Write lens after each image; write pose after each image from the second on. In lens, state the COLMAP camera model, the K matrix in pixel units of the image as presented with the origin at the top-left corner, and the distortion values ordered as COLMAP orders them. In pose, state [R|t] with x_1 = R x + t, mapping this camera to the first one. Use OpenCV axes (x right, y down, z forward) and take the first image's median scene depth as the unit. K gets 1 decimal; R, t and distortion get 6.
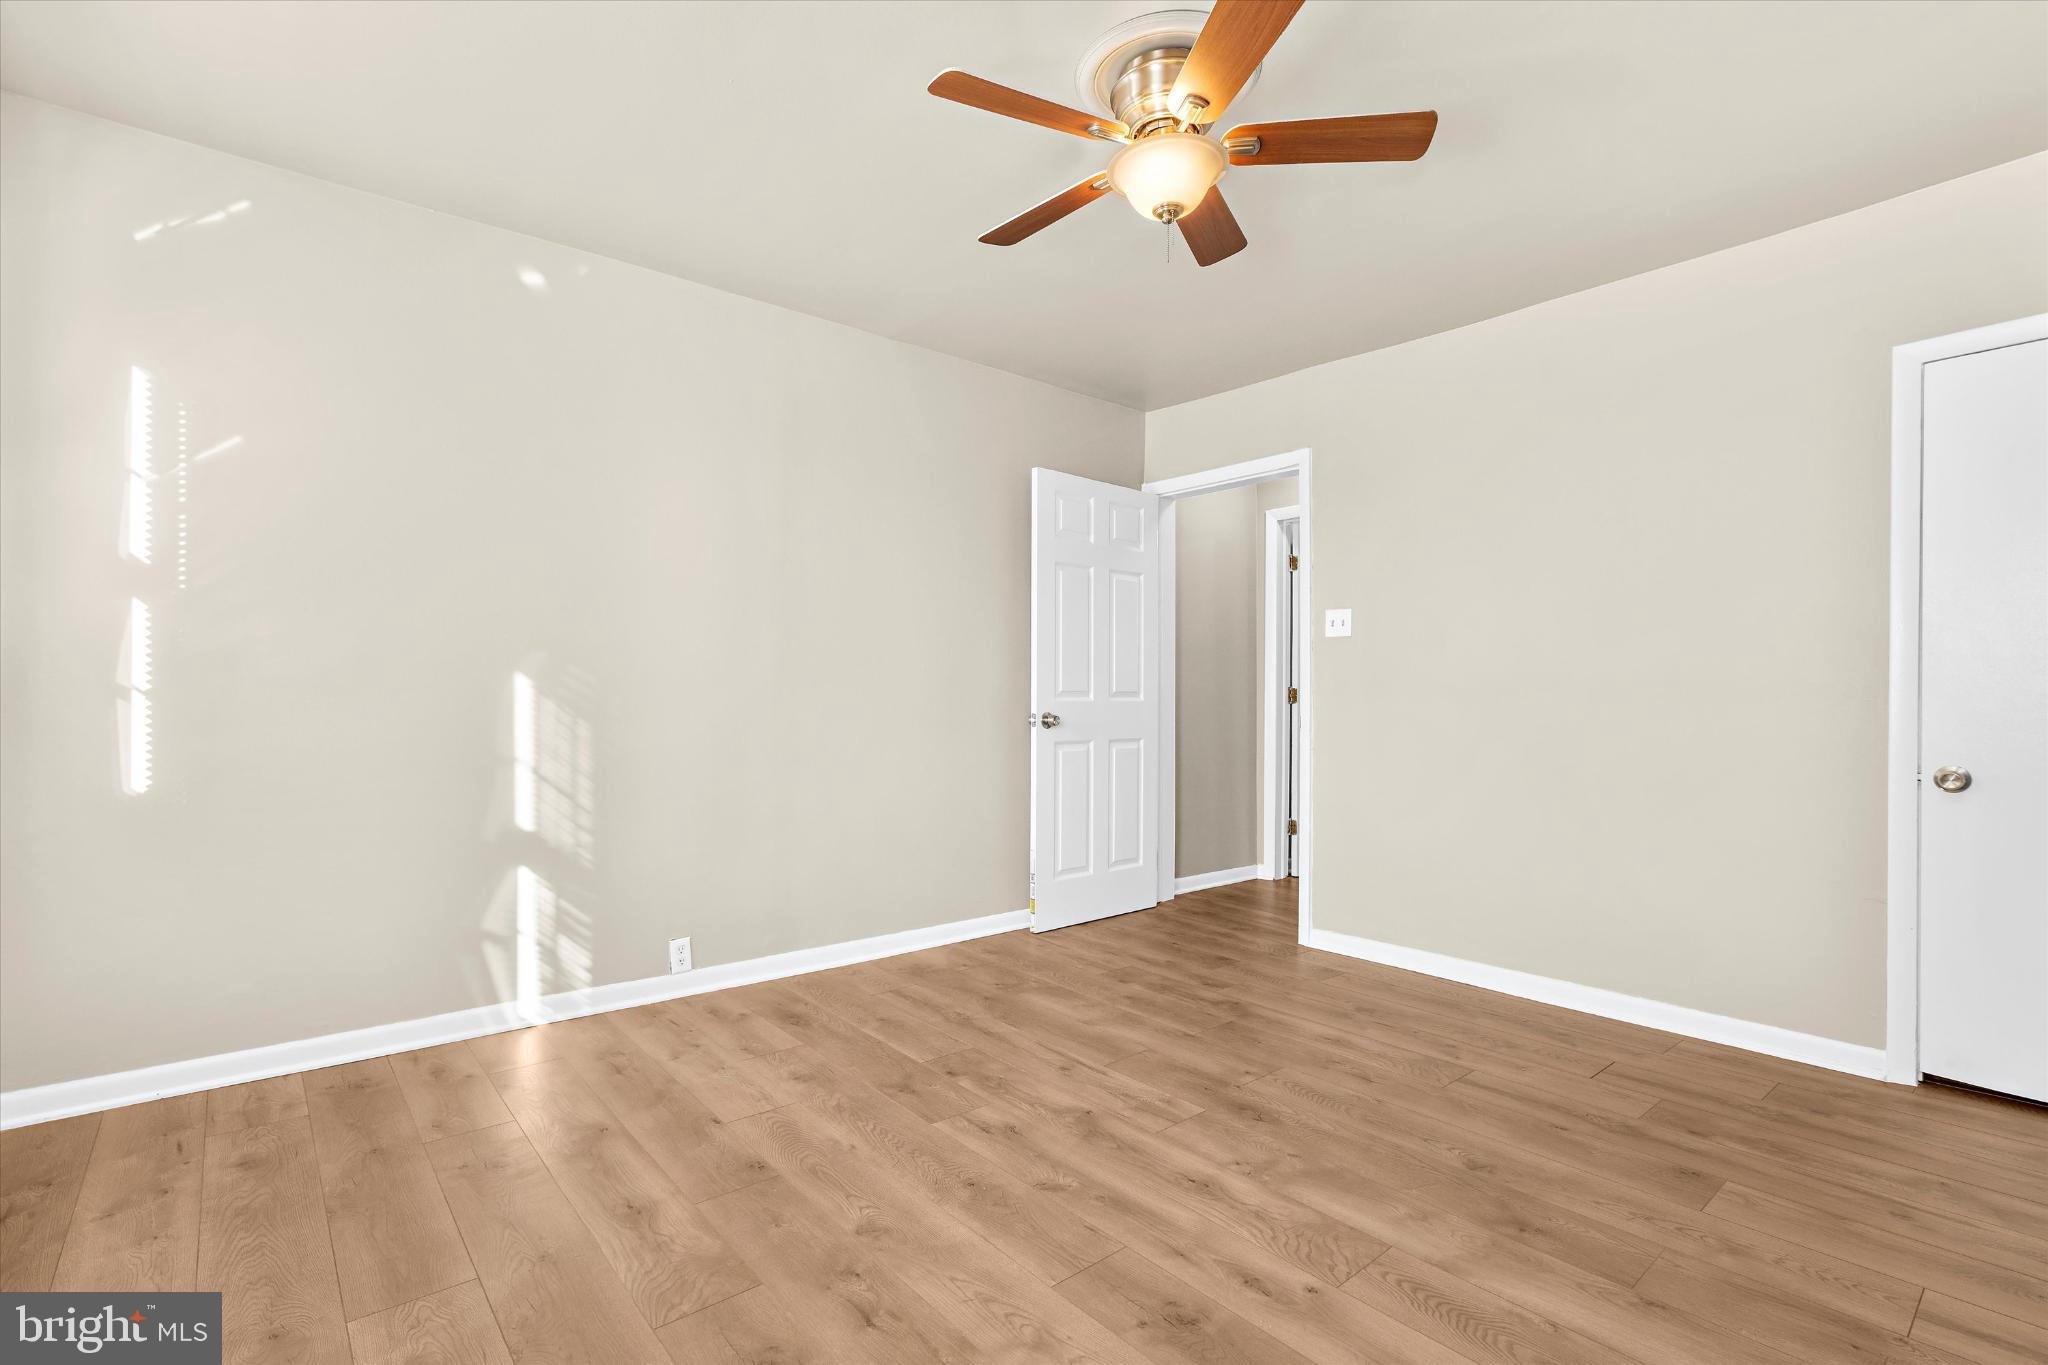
lens RADIAL K [[944.4, 0, 1010.3], [0, 944.4, 680.7], [0, 0, 1]] dist [0.000201, 0.000066]
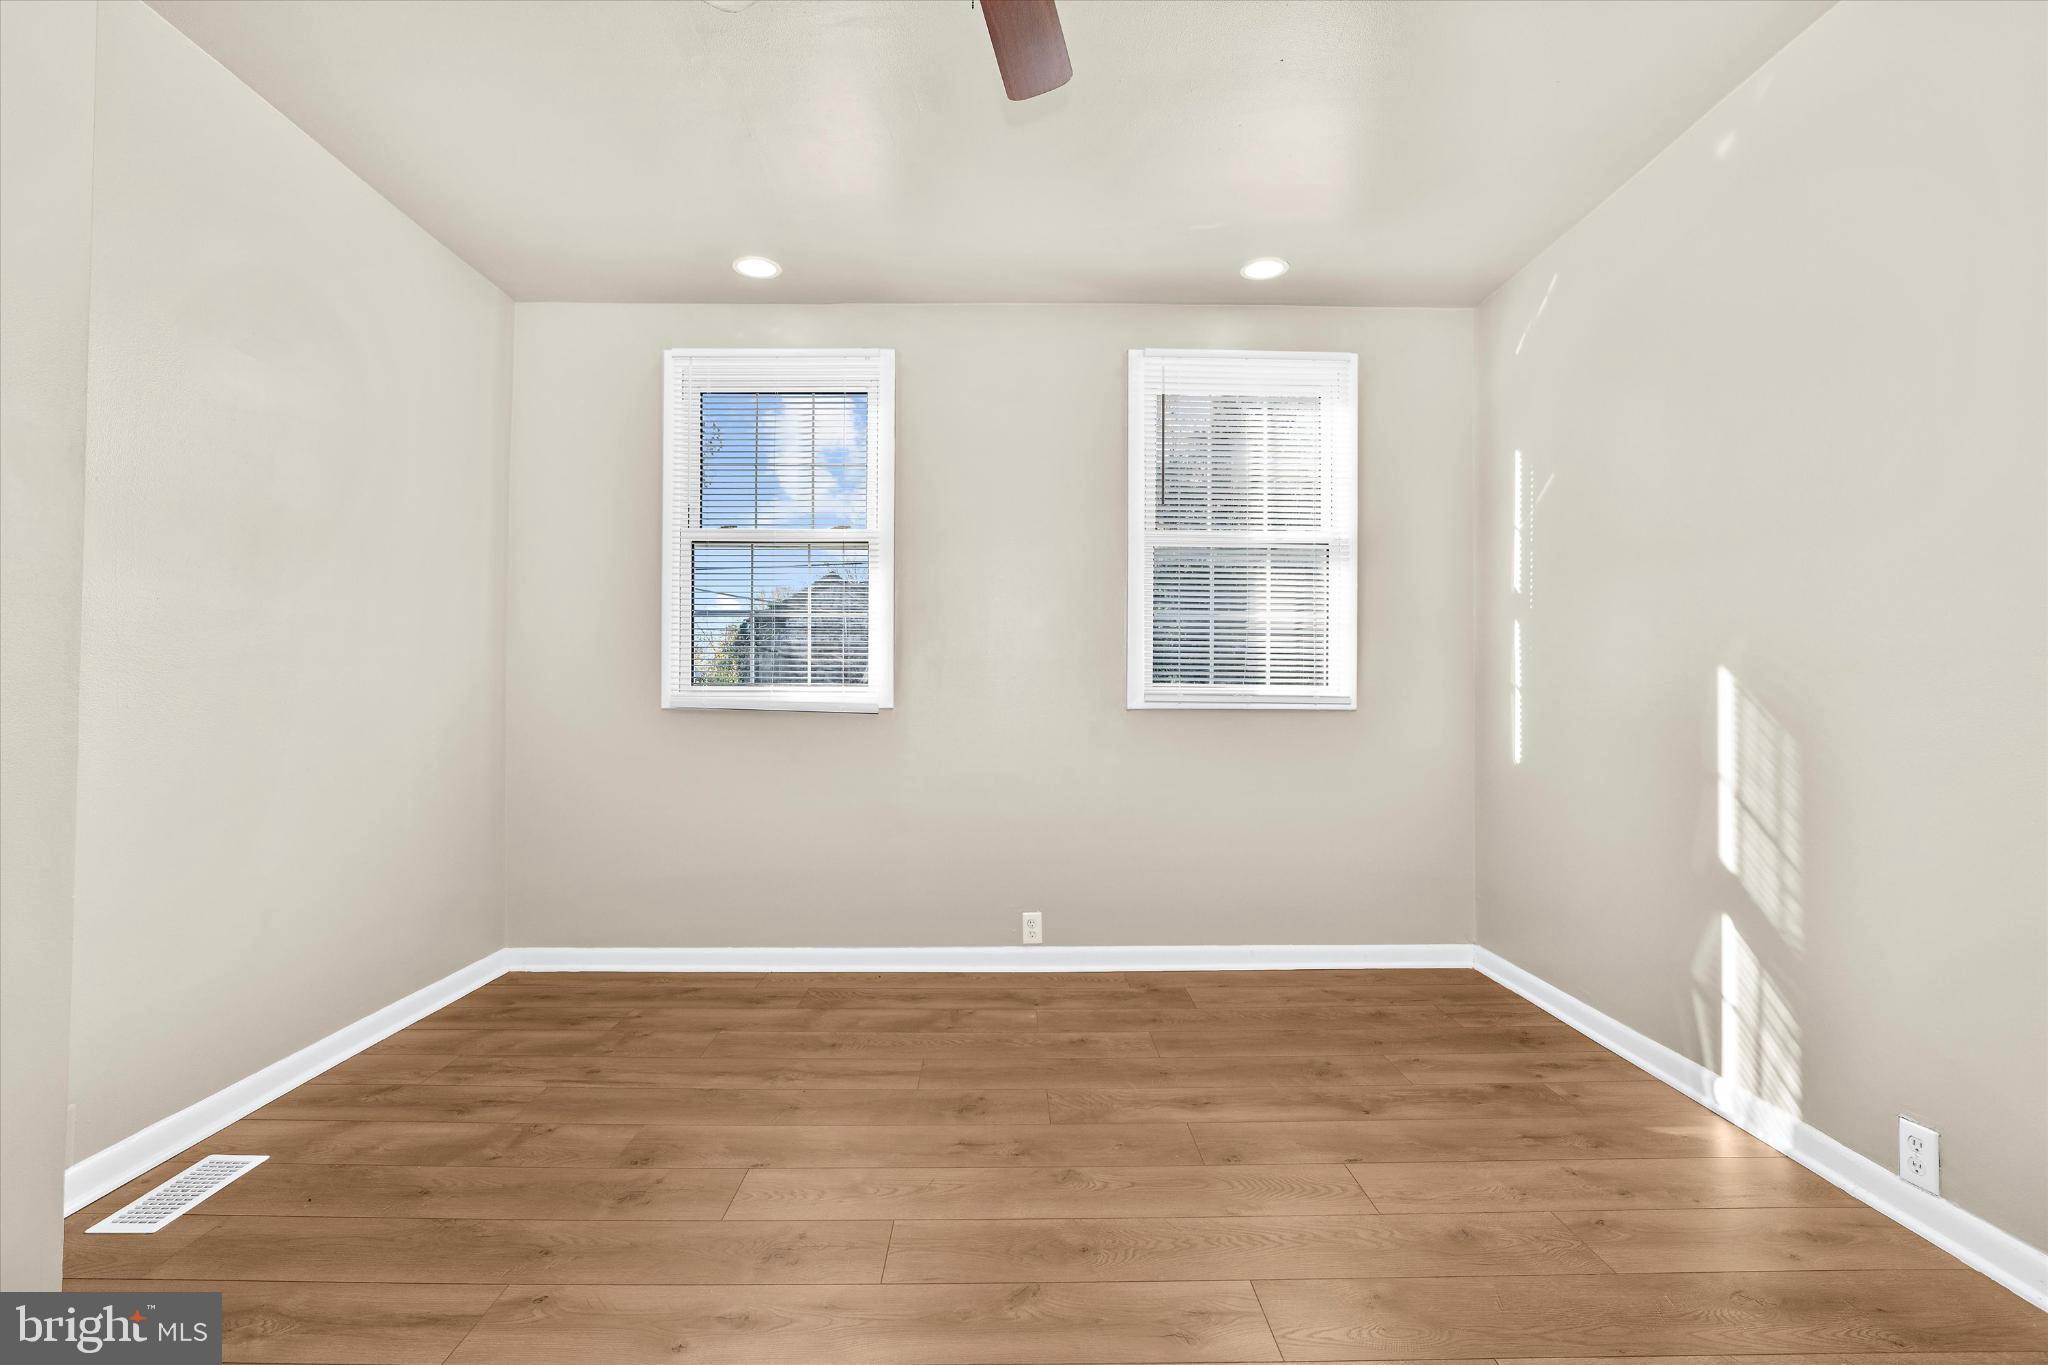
lens RADIAL K [[944.4, 0, 1010.3], [0, 944.4, 680.7], [0, 0, 1]] dist [0.000201, 0.000066]
pose [[-0.634095, -0.009964, -0.773191, 0.474455], [-0.008026, 0.999948, -0.006303, 0.012253], [0.773214, 0.002209, -0.634142, 1.049759]]
